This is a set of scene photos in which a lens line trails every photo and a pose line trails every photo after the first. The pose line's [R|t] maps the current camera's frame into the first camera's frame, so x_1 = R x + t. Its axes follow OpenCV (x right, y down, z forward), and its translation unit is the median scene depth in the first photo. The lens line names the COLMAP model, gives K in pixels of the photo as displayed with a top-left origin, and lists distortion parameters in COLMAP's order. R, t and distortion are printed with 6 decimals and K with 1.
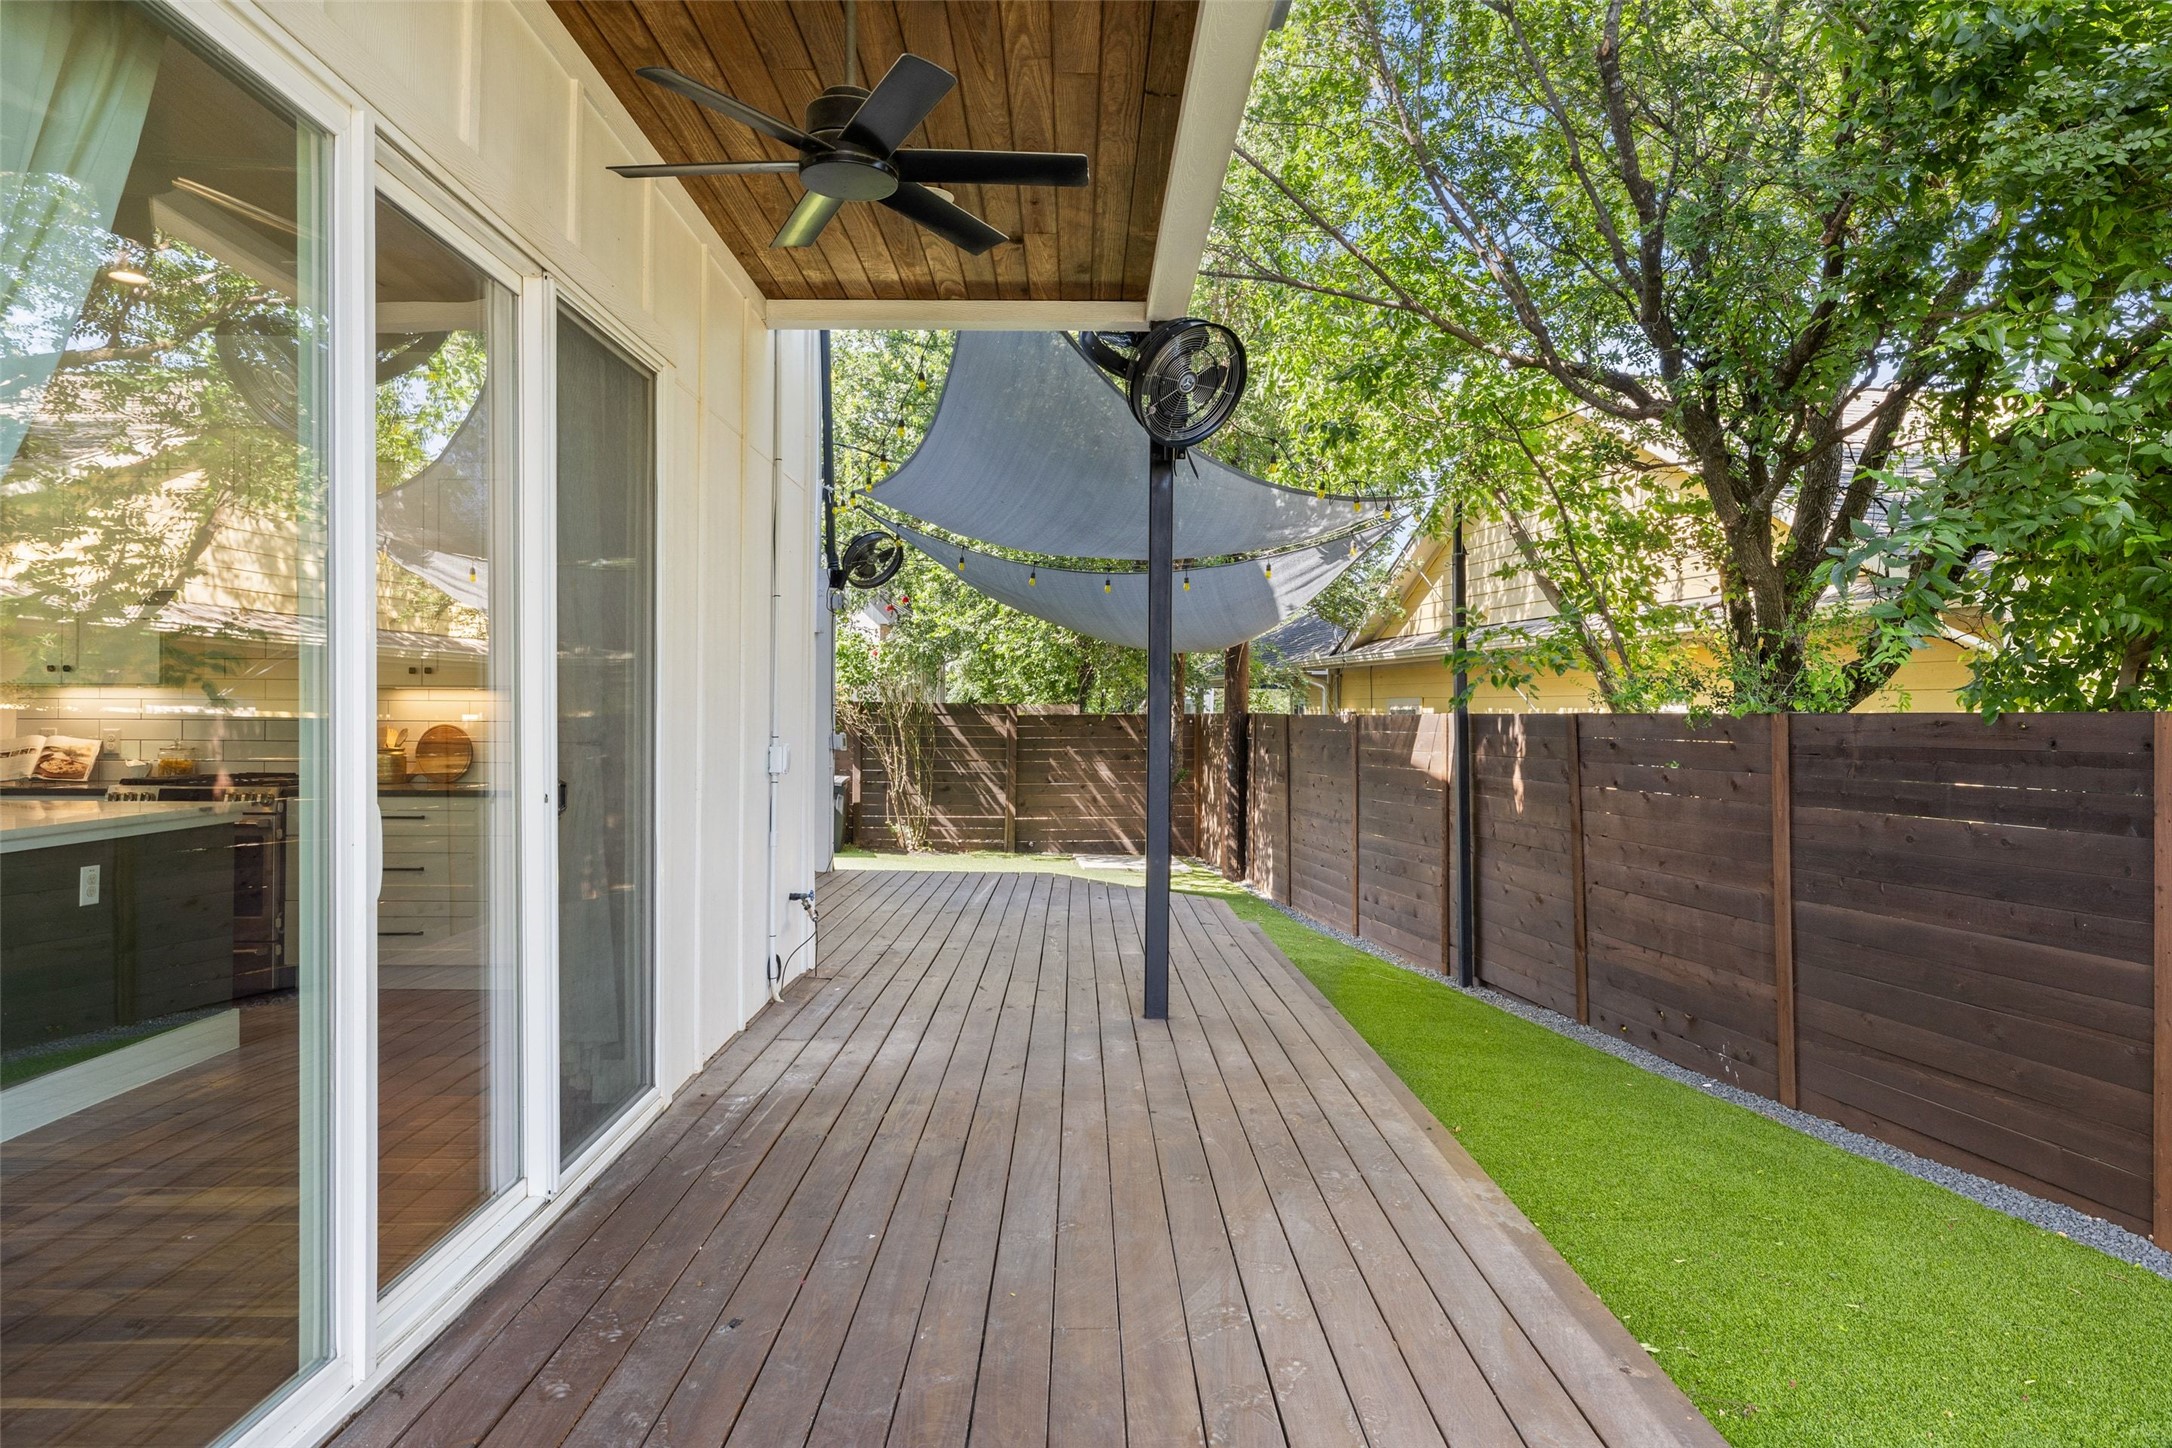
lens RADIAL K [[1316.3, 0, 1089.4], [0, 1316.3, 723.7], [0, 0, 1]] dist [0.002170, 0.002870]
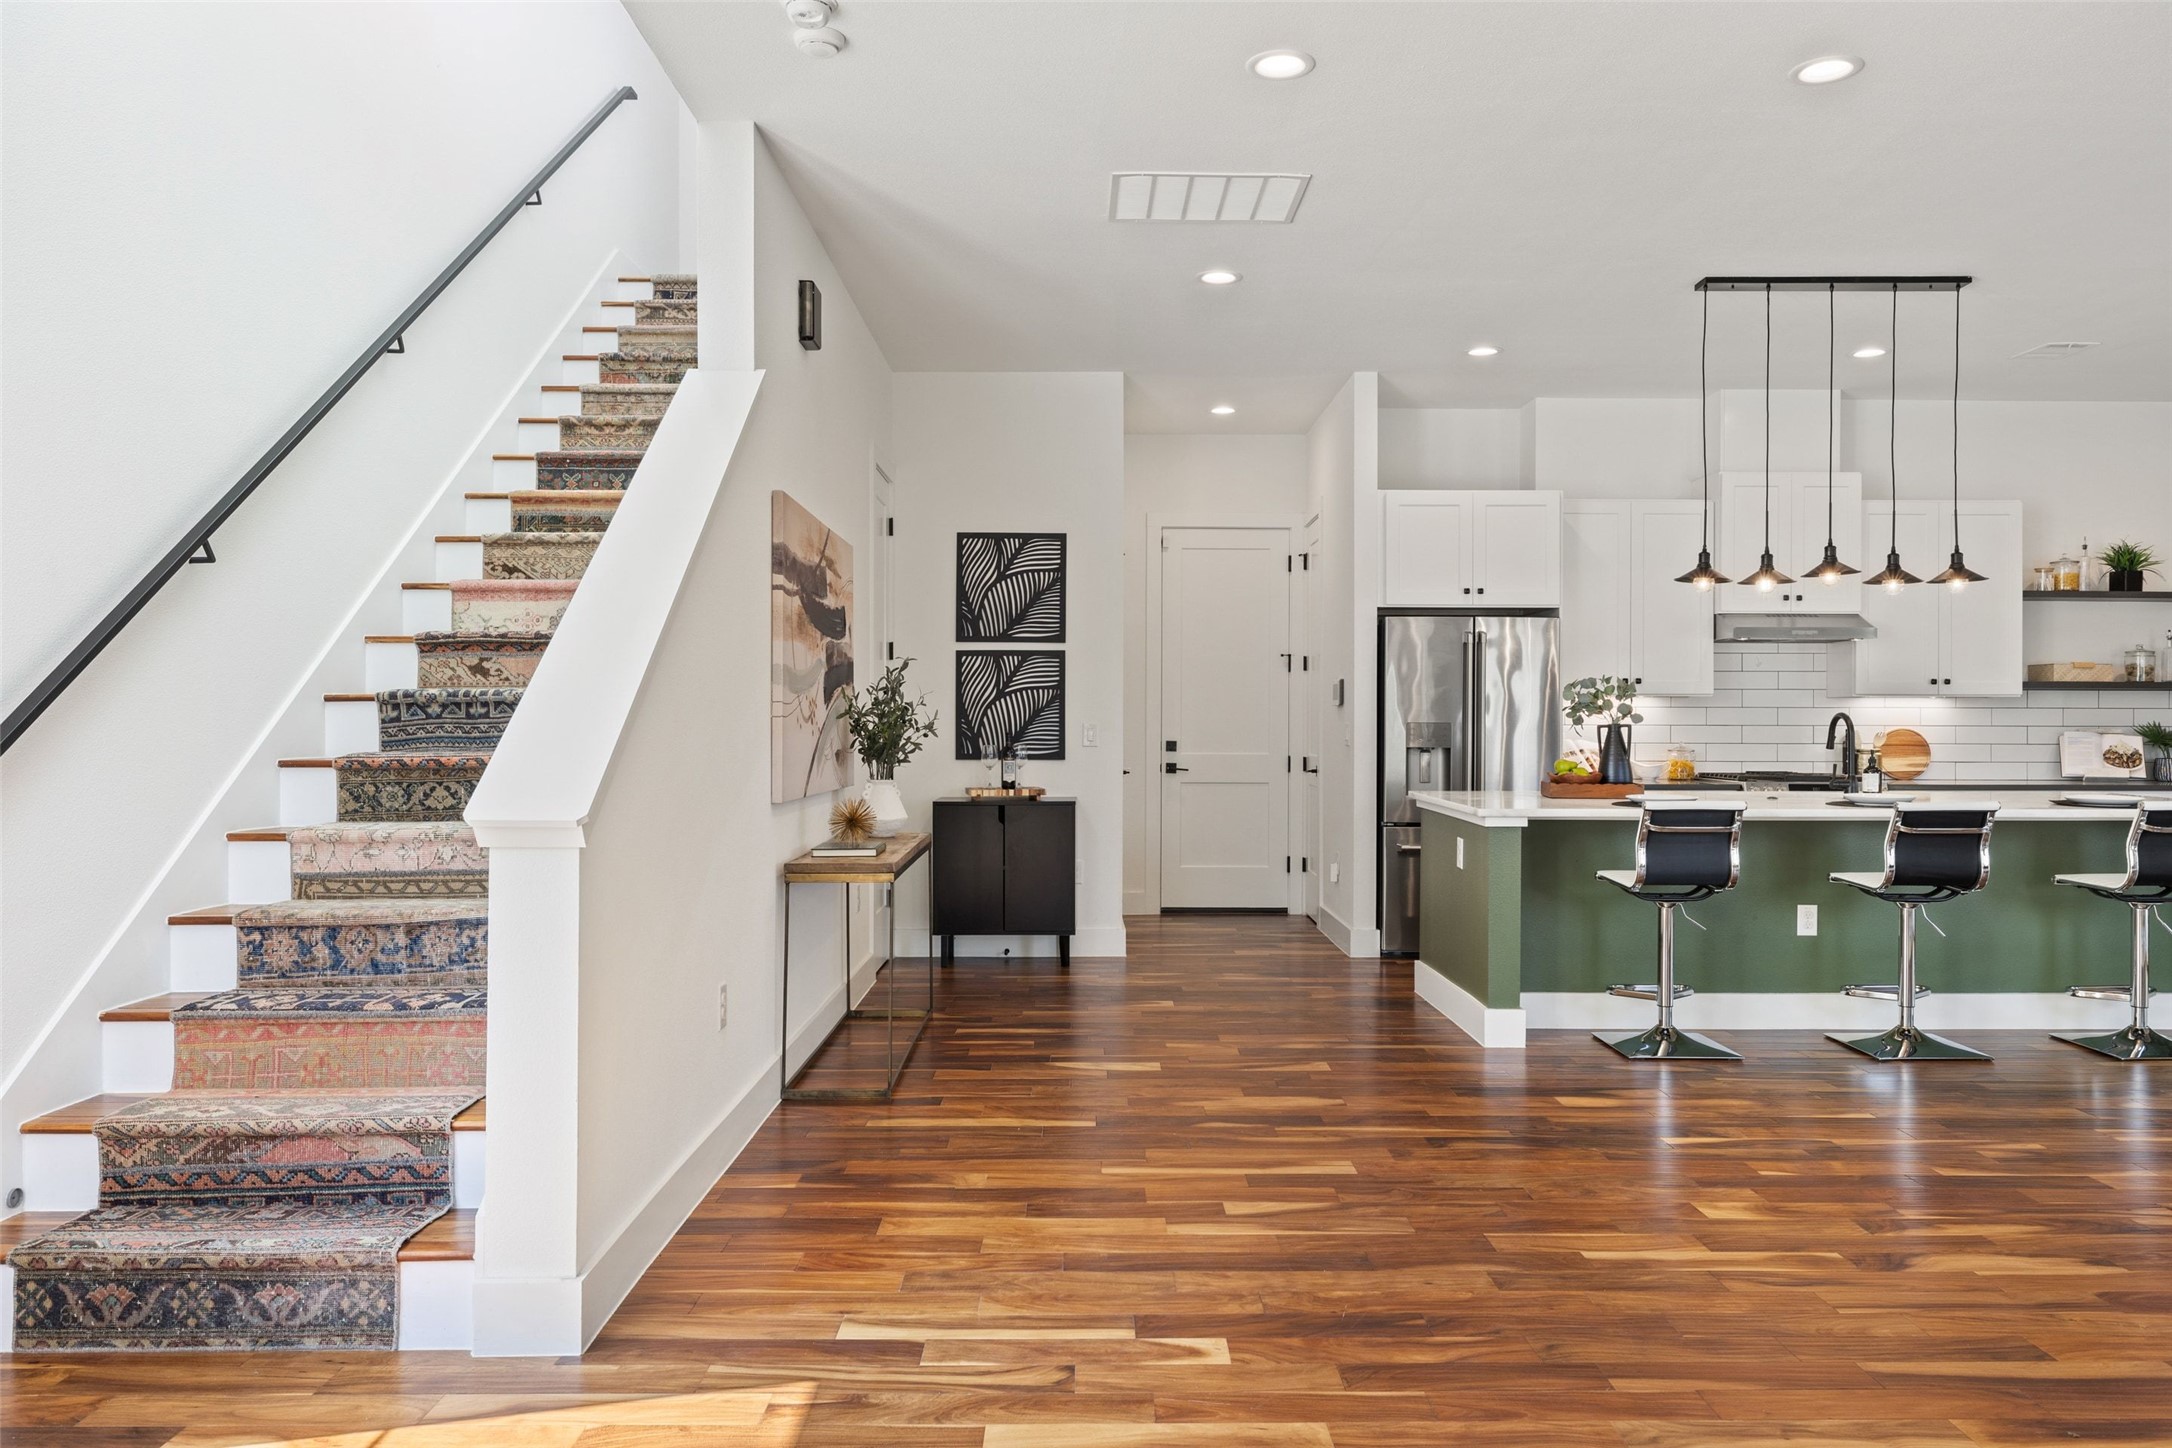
lens RADIAL K [[1495.2, 0, 1086.0], [0, 1495.2, 724.0], [0, 0, 1]] dist [-0.001914, -0.002065]
pose [[0.999968, -0.003326, -0.007328, -1.450068], [0.003315, 0.999993, -0.001500, -0.004271], [0.007333, 0.001475, 0.999972, -0.364267]]
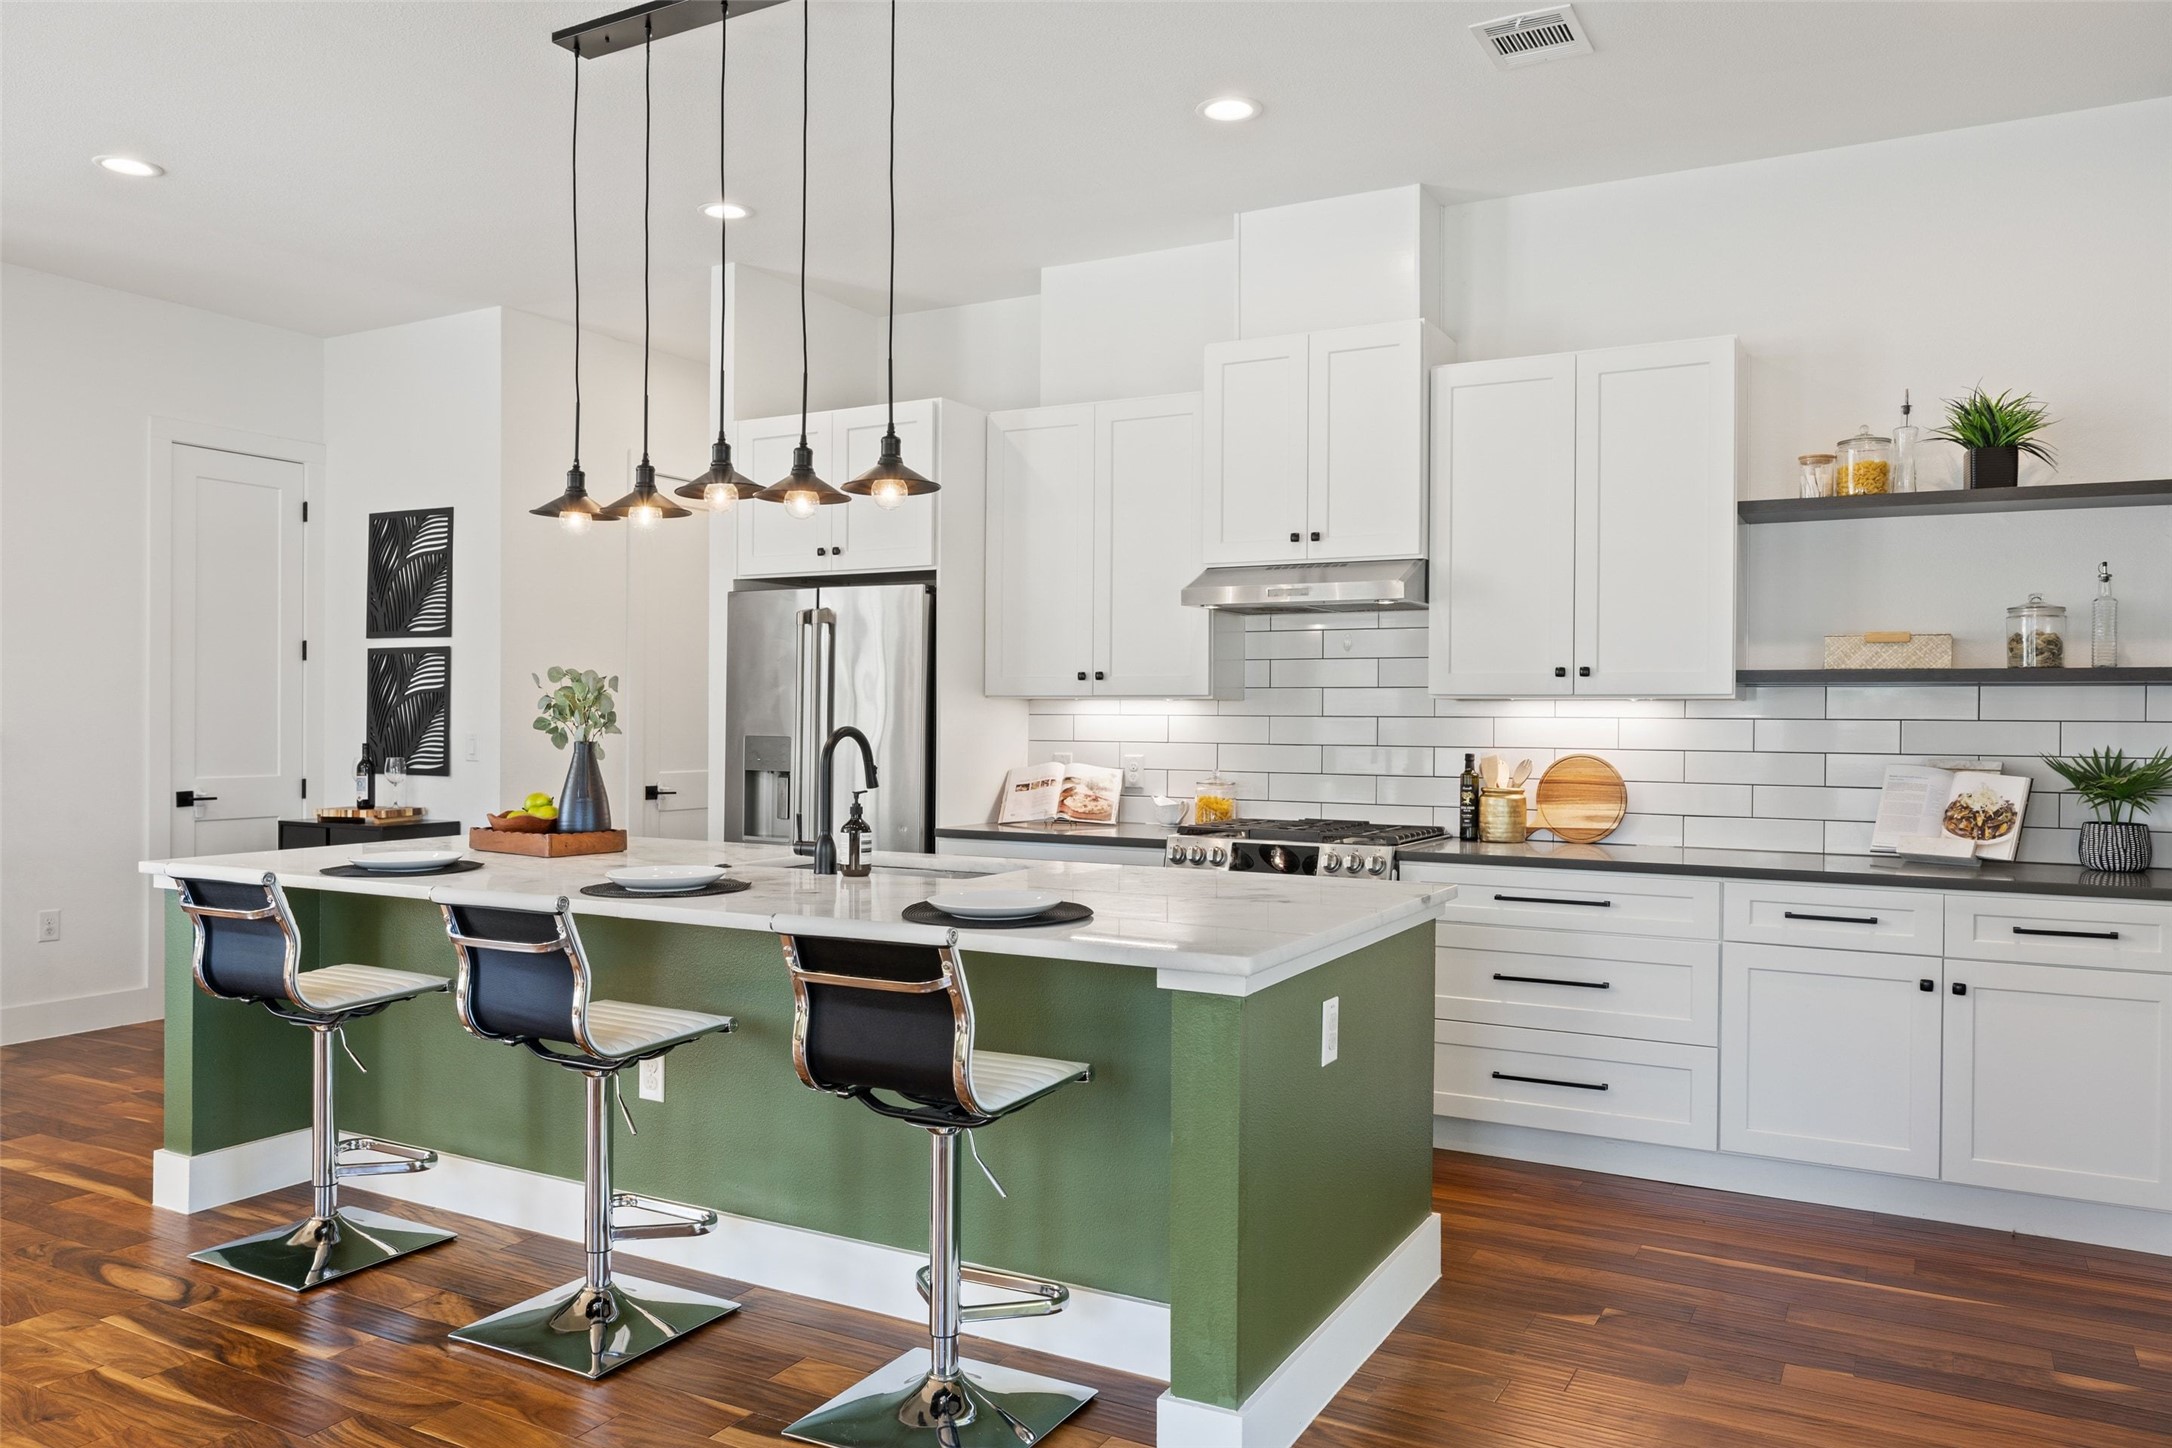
lens RADIAL K [[1538.7, 0, 1083.6], [0, 1538.7, 726.4], [0, 0, 1]] dist [-0.021197, 0.000138]
pose [[0.871937, 0.002620, -0.489612, -0.405071], [-0.004885, 0.999982, -0.003348, -0.011366], [0.489595, 0.005311, 0.871934, 0.261326]]
